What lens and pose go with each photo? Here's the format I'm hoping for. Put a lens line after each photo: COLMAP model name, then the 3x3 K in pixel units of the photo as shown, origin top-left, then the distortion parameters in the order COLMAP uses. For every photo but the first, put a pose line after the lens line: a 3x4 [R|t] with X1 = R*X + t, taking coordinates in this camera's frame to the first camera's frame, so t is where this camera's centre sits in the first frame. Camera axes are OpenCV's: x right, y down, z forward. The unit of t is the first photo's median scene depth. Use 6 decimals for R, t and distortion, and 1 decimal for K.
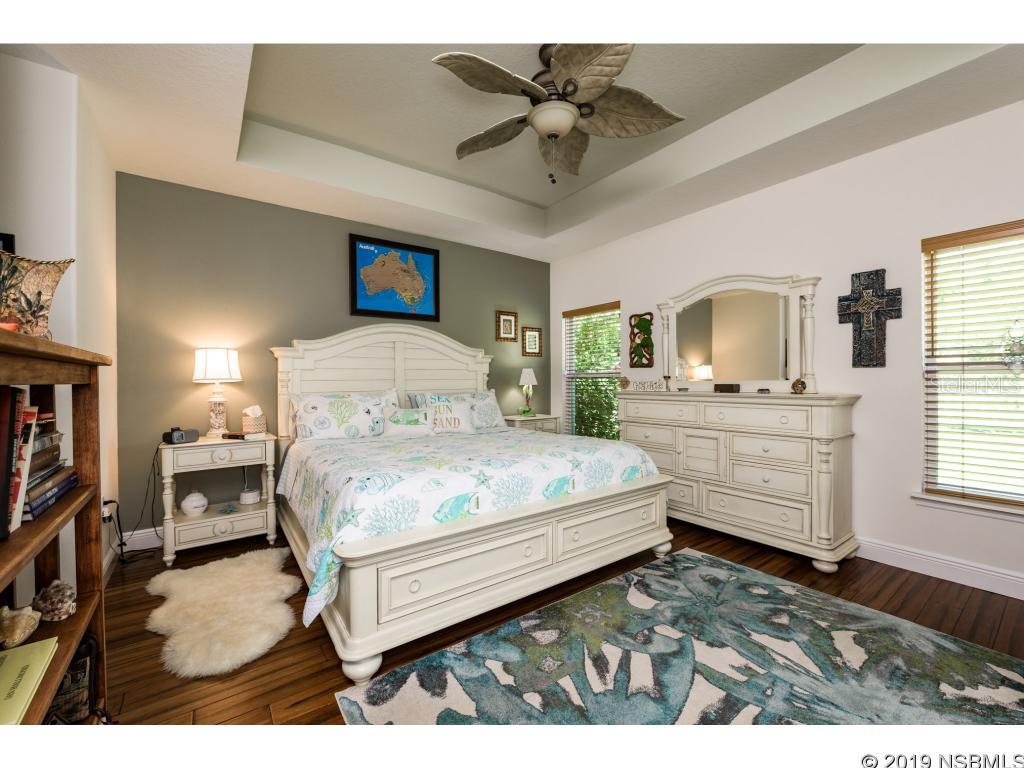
lens RADIAL K [[417.1, 0, 505.1], [0, 417.1, 383.7], [0, 0, 1]] dist [-0.006121, -0.000722]
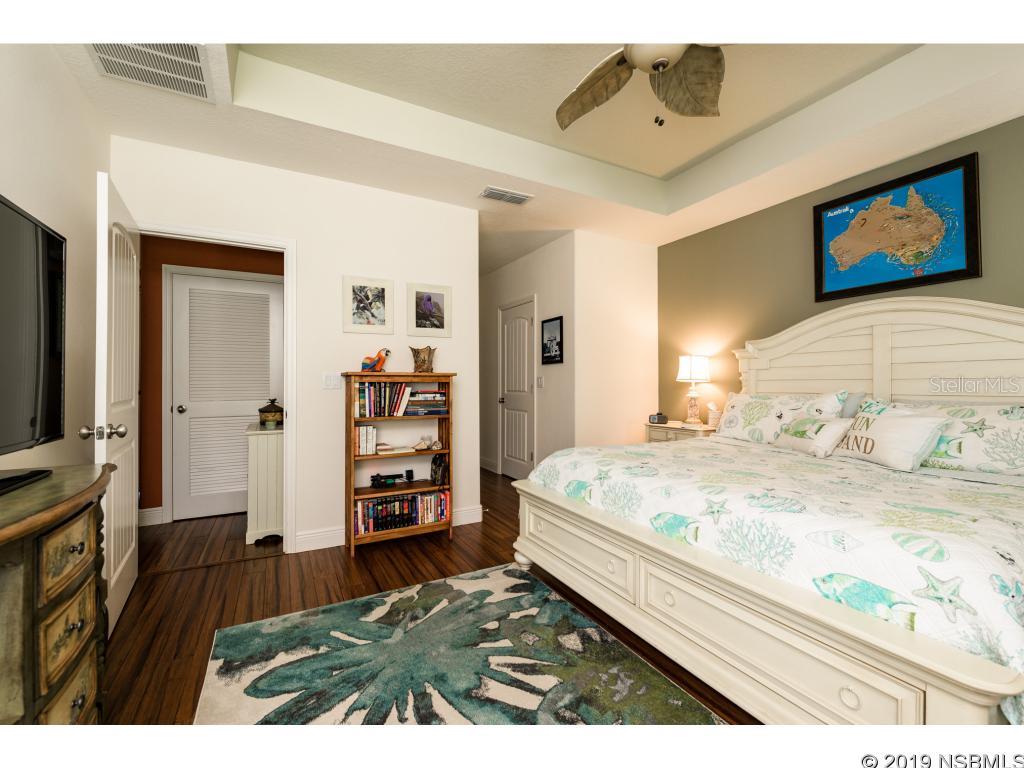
lens RADIAL K [[417.1, 0, 502.5], [0, 417.1, 381.7], [0, 0, 1]] dist [-0.006121, -0.000722]
pose [[-0.127439, 0.003345, -0.991841, 1.022387], [-0.005279, 0.999978, 0.004051, -0.008802], [0.991832, 0.005753, -0.127419, 0.900179]]
